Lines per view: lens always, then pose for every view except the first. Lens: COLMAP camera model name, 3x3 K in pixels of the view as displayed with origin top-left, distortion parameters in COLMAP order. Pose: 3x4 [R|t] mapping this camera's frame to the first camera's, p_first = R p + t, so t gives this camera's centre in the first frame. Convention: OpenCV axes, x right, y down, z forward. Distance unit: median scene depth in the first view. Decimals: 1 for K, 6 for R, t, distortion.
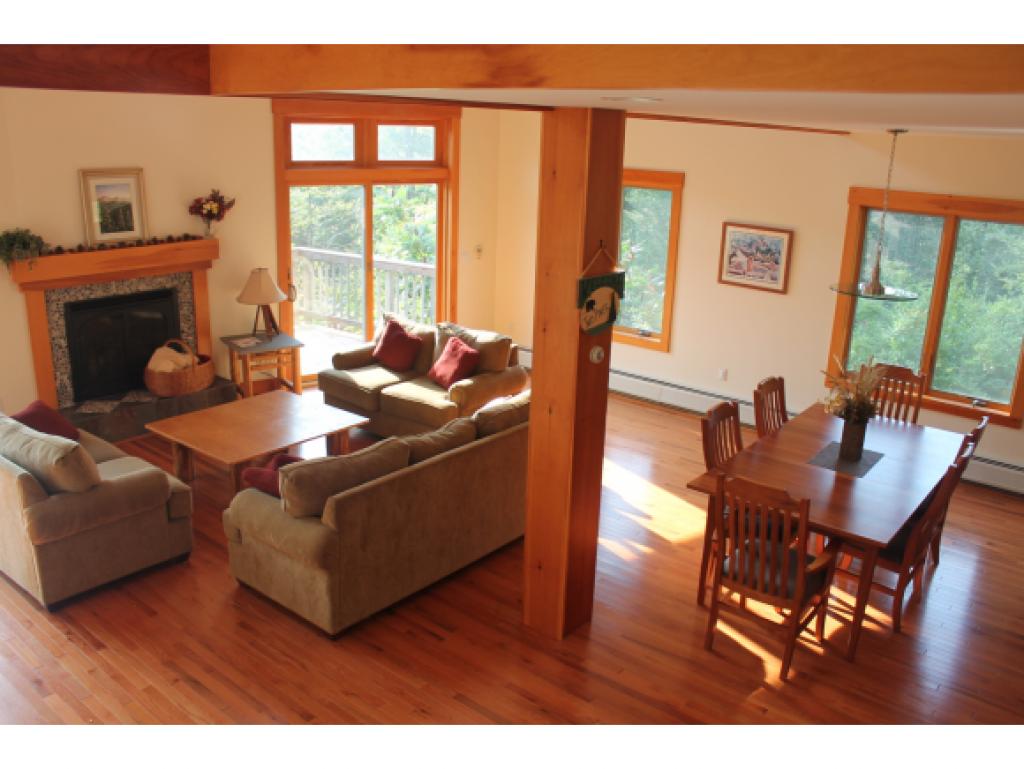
lens RADIAL K [[858.0, 0, 516.0], [0, 858.0, 386.2], [0, 0, 1]] dist [-0.155010, 0.124894]
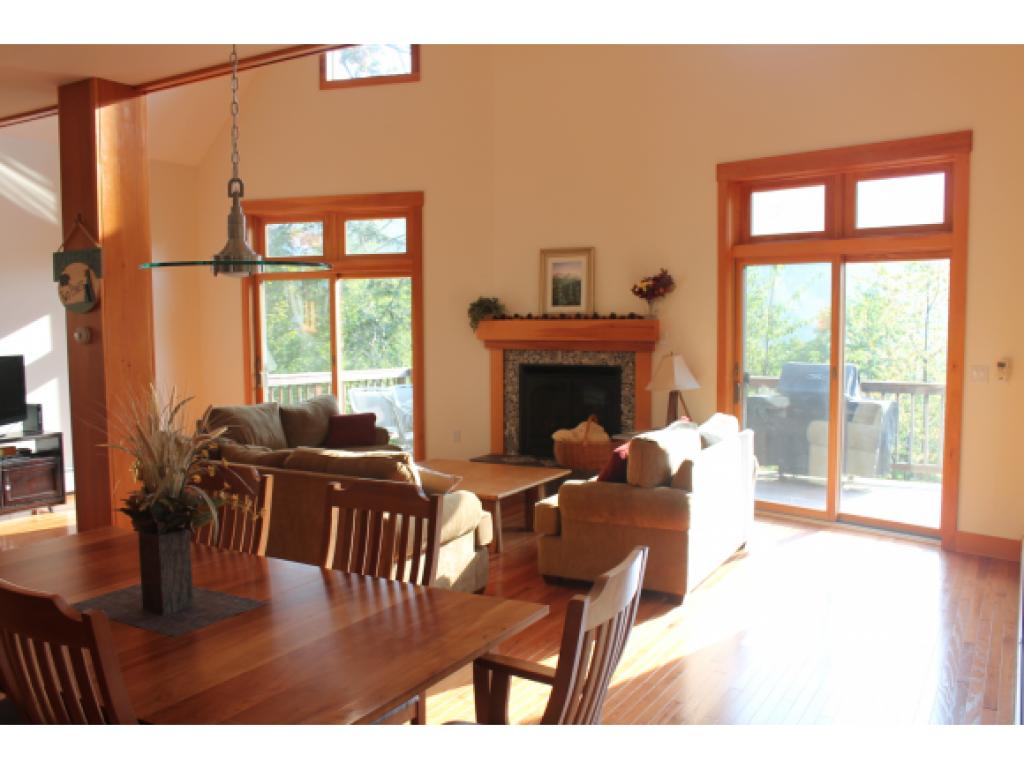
lens RADIAL K [[896.9, 0, 521.4], [0, 896.9, 384.7], [0, 0, 1]] dist [-0.164650, 0.155244]
pose [[0.163813, 0.043863, -0.985516, 0.637826], [-0.273842, 0.961771, -0.002712, -0.065335], [0.947721, 0.270320, 0.169562, 0.745010]]
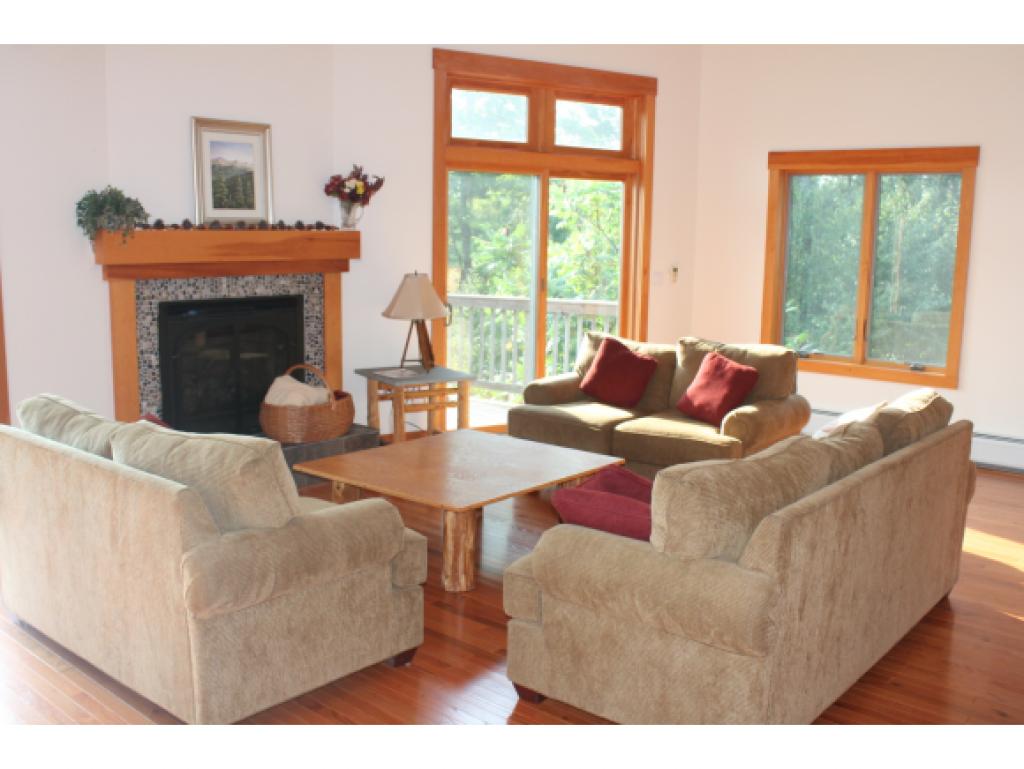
lens RADIAL K [[960.7, 0, 516.2], [0, 960.7, 384.7], [0, 0, 1]] dist [-0.100932, 0.023894]
pose [[0.999592, -0.009861, -0.026792, -0.208445], [0.006148, 0.990787, -0.135289, 0.073179], [0.027879, 0.135070, 0.990444, 0.209841]]
